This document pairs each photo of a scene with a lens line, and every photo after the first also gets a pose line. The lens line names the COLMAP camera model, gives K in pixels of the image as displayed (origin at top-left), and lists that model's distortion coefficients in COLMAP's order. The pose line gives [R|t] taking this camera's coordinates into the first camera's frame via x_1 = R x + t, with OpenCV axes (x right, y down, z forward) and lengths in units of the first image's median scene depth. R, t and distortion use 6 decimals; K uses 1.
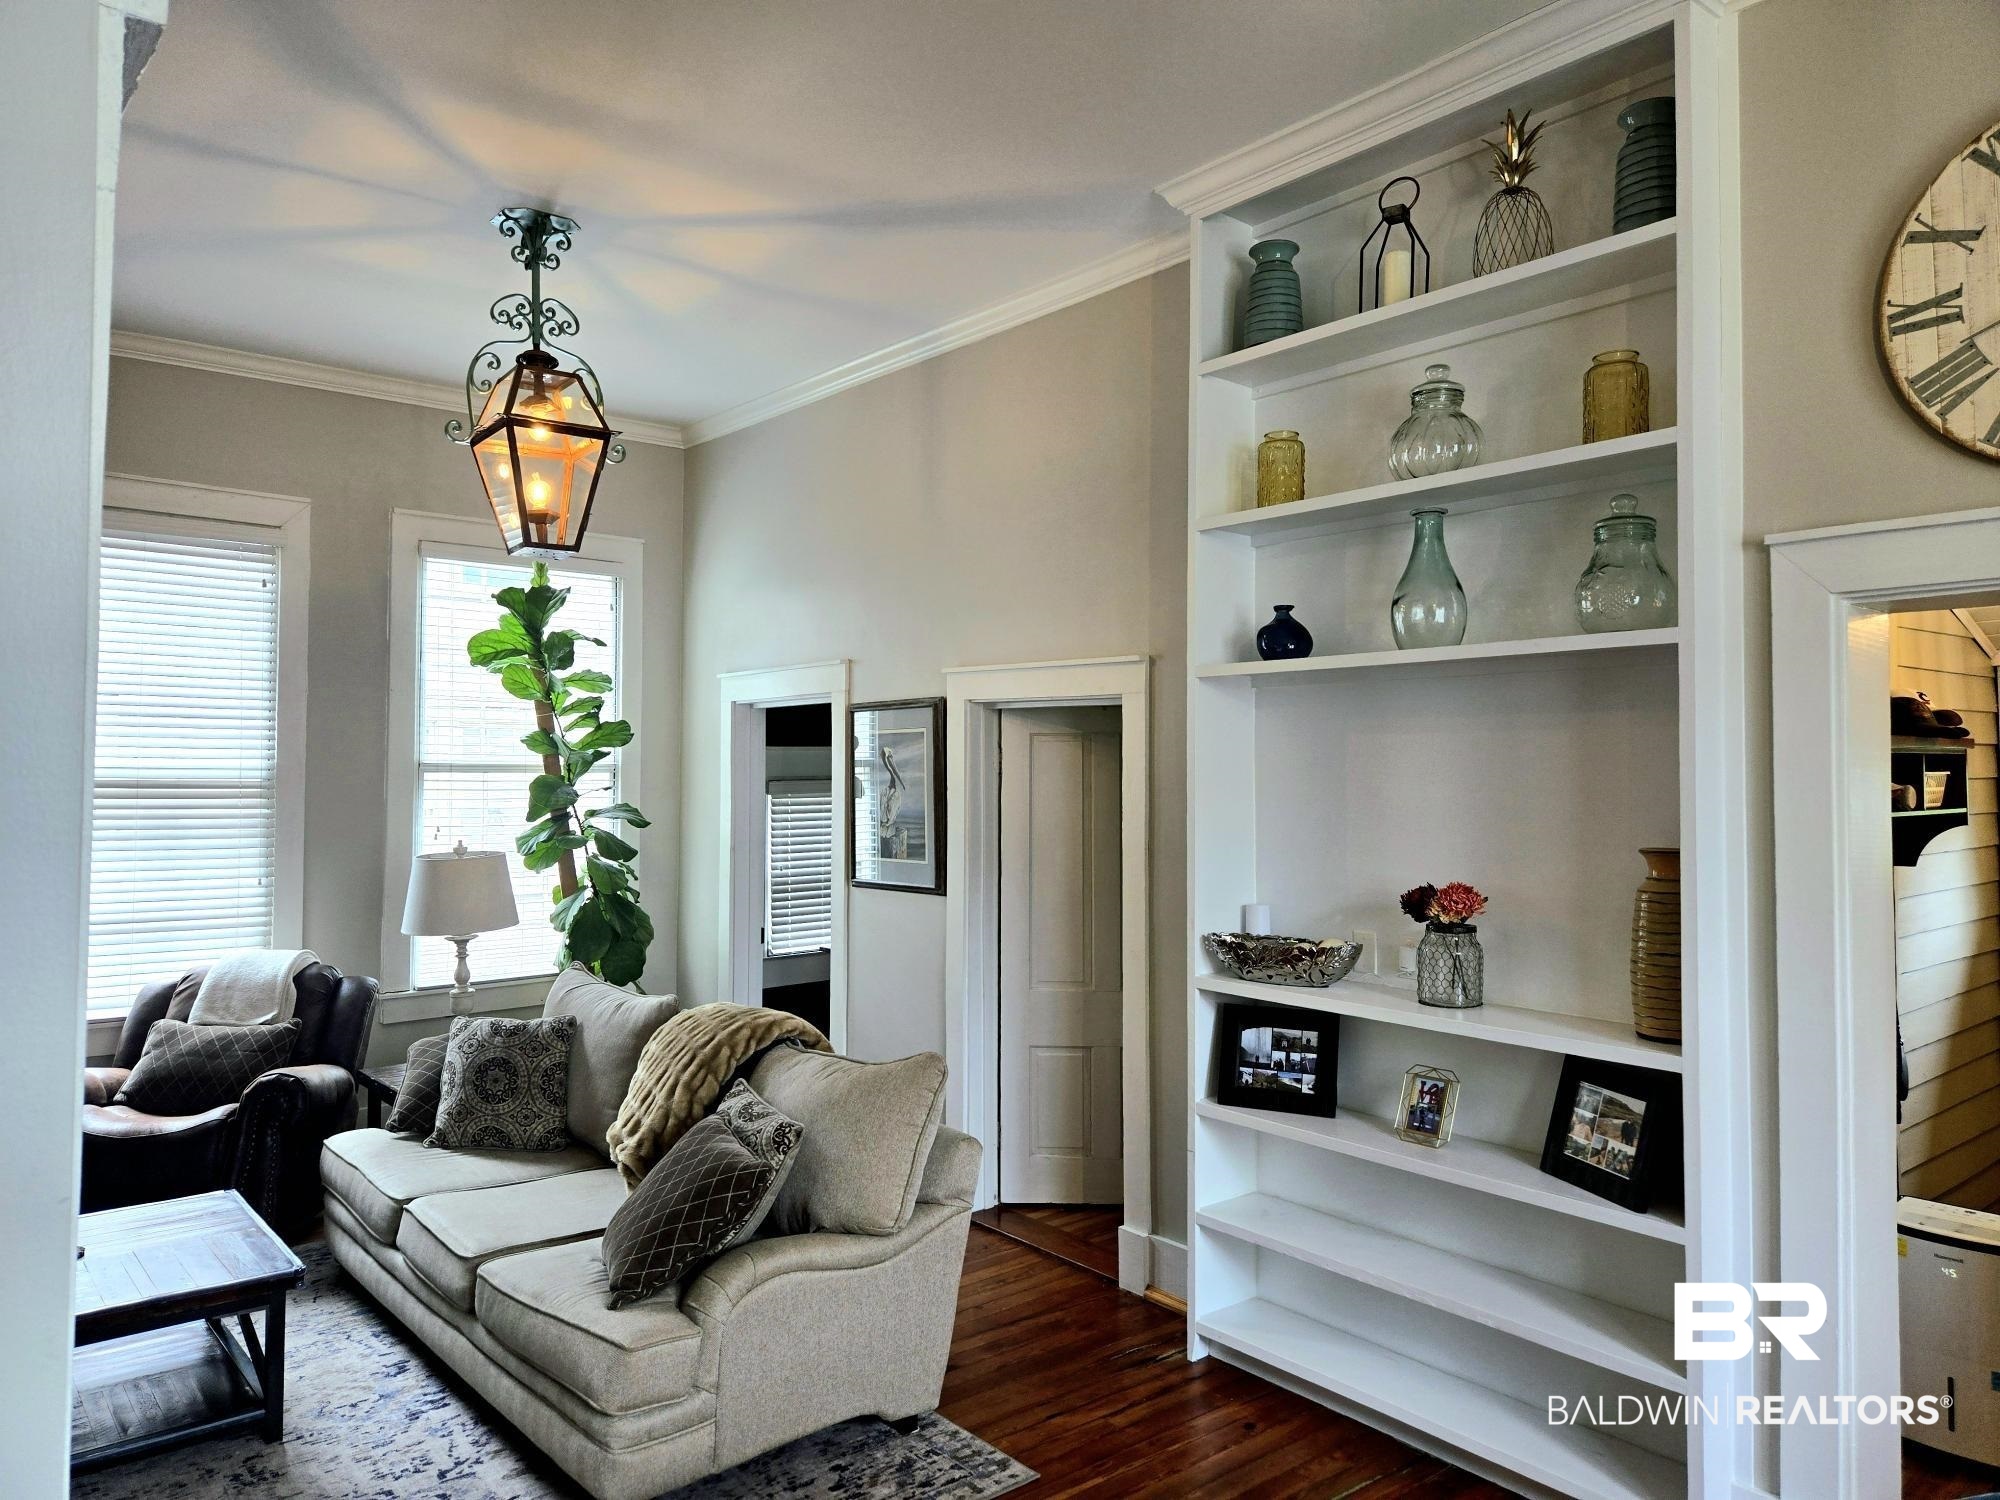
lens RADIAL K [[1394.8, 0, 1005.7], [0, 1394.8, 713.2], [0, 0, 1]] dist [0.068282, -0.051946]
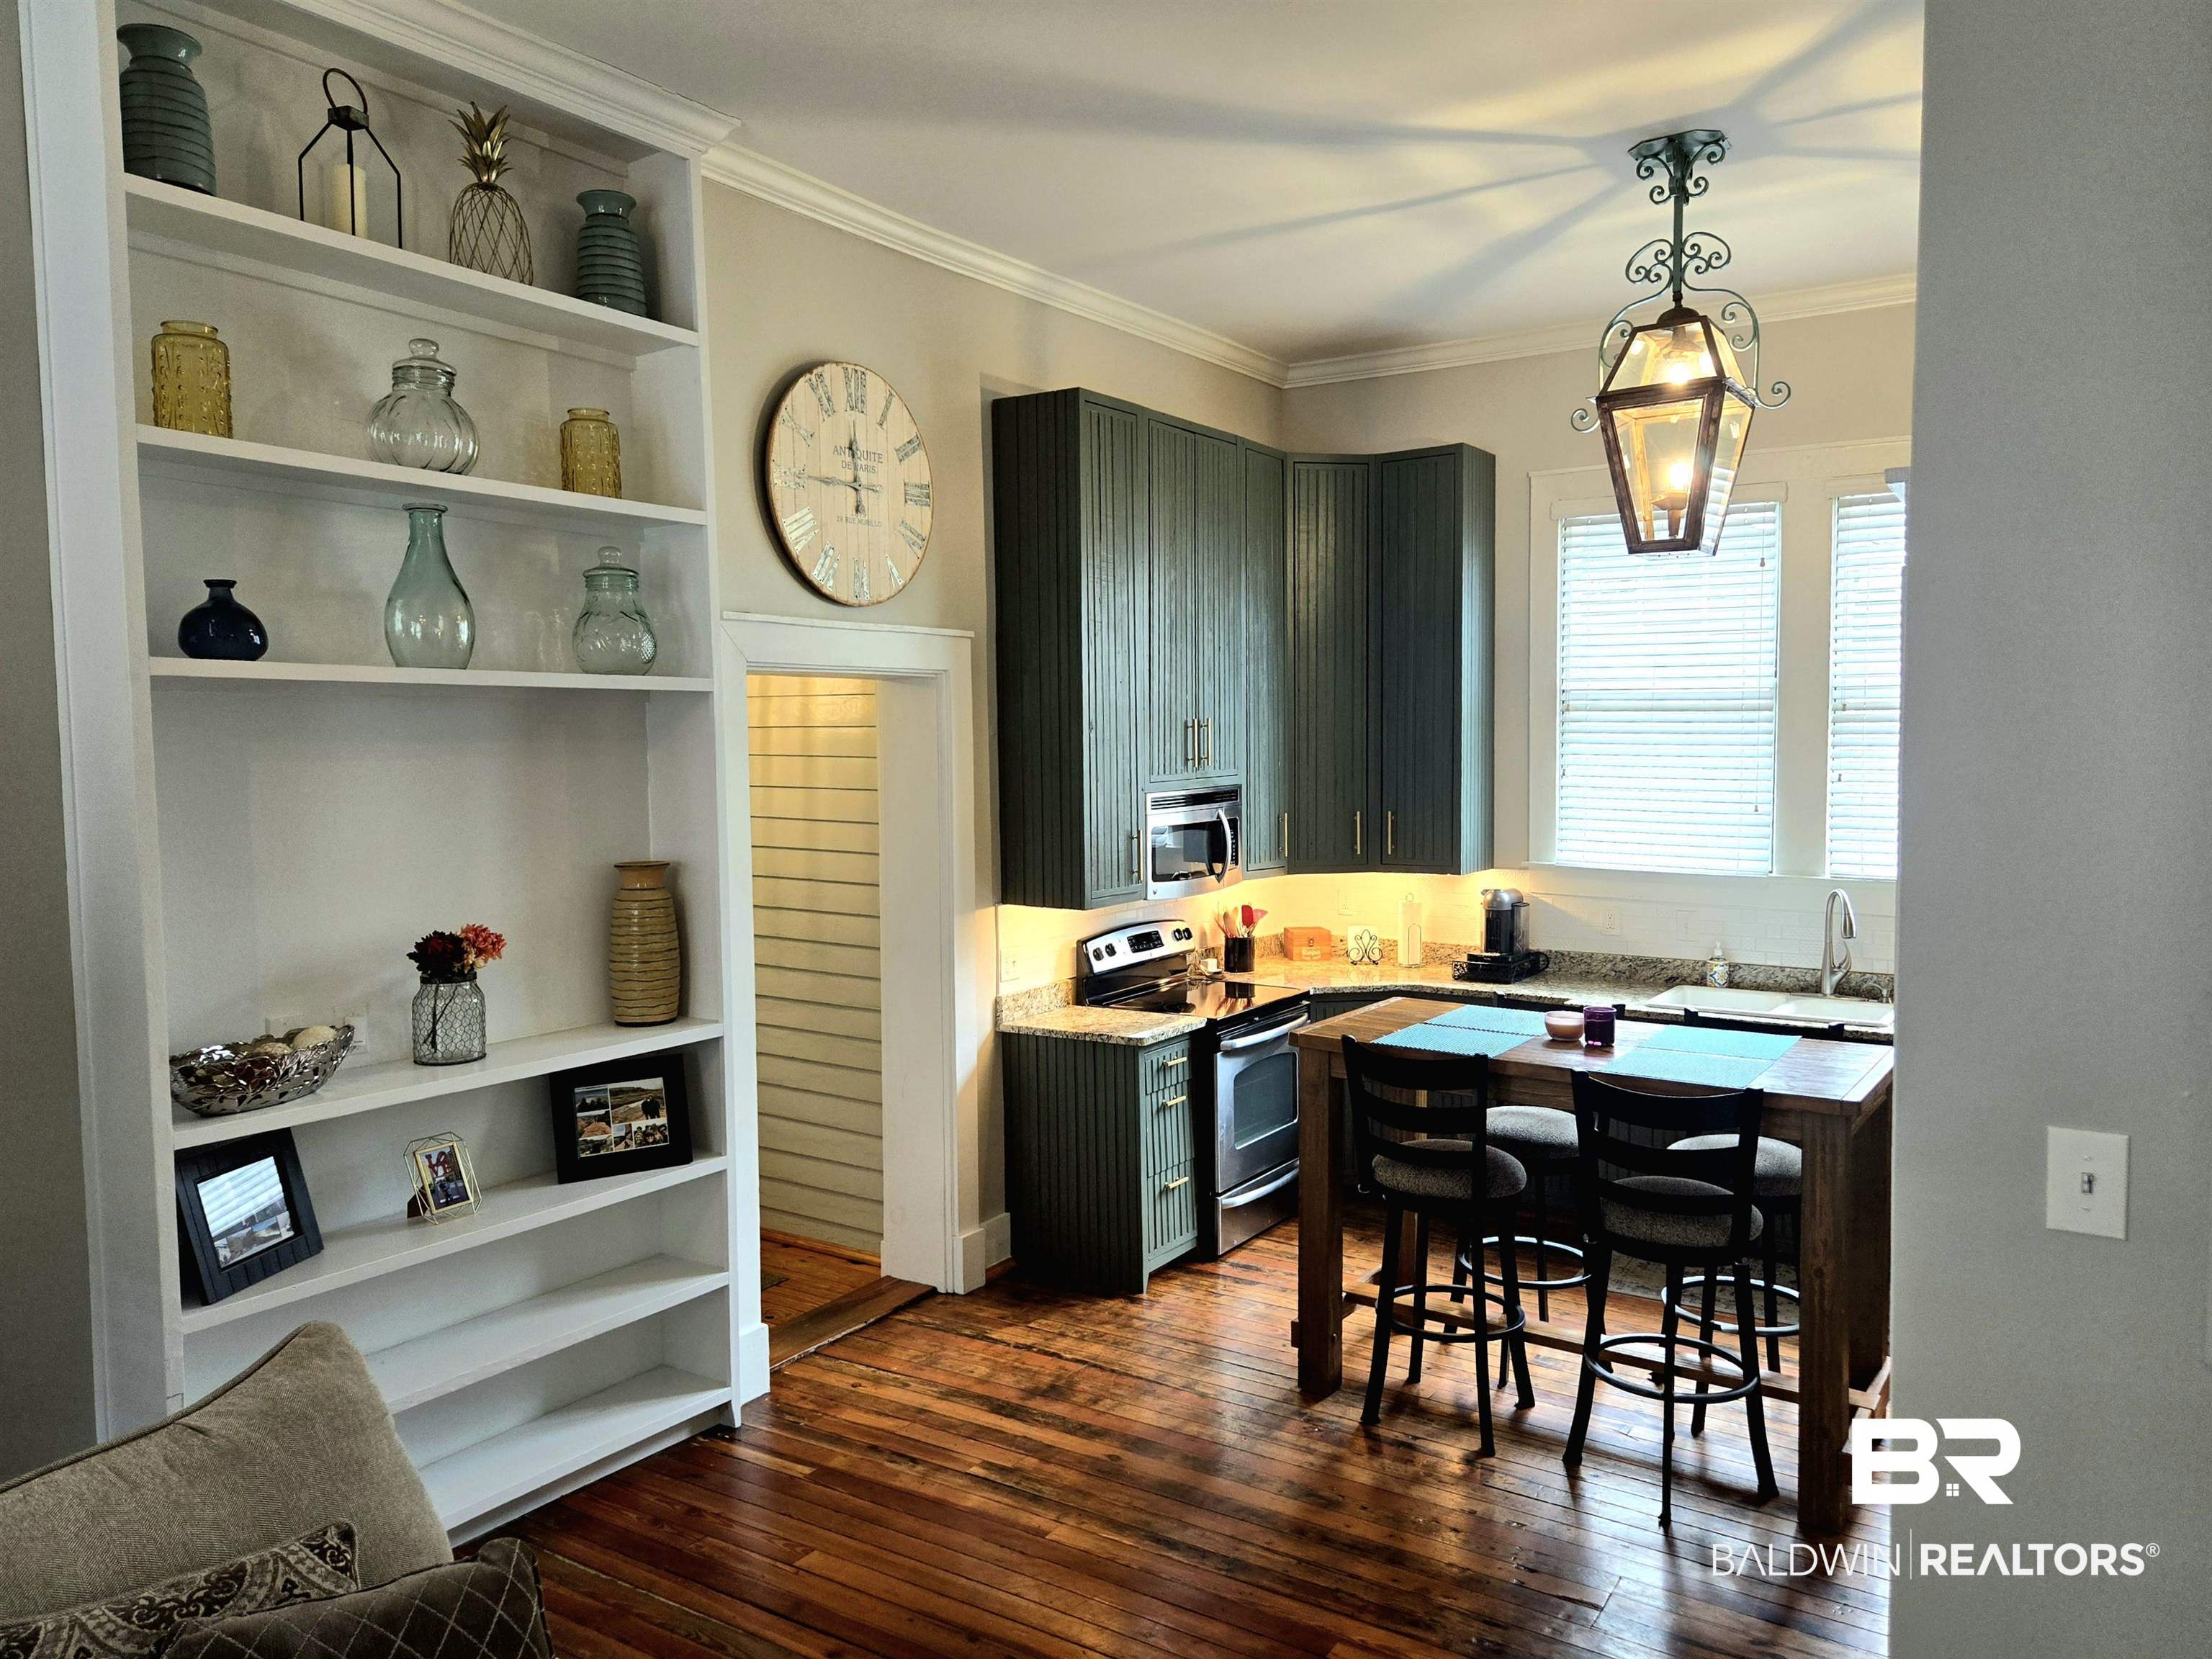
lens RADIAL K [[1542.6, 0, 1055.0], [0, 1542.6, 801.9], [0, 0, 1]] dist [0.068282, -0.051946]
pose [[-0.273256, -0.034767, 0.961313, -0.666525], [-0.033470, 0.999085, 0.026619, -0.000577], [-0.961359, -0.024902, -0.274169, 0.794030]]
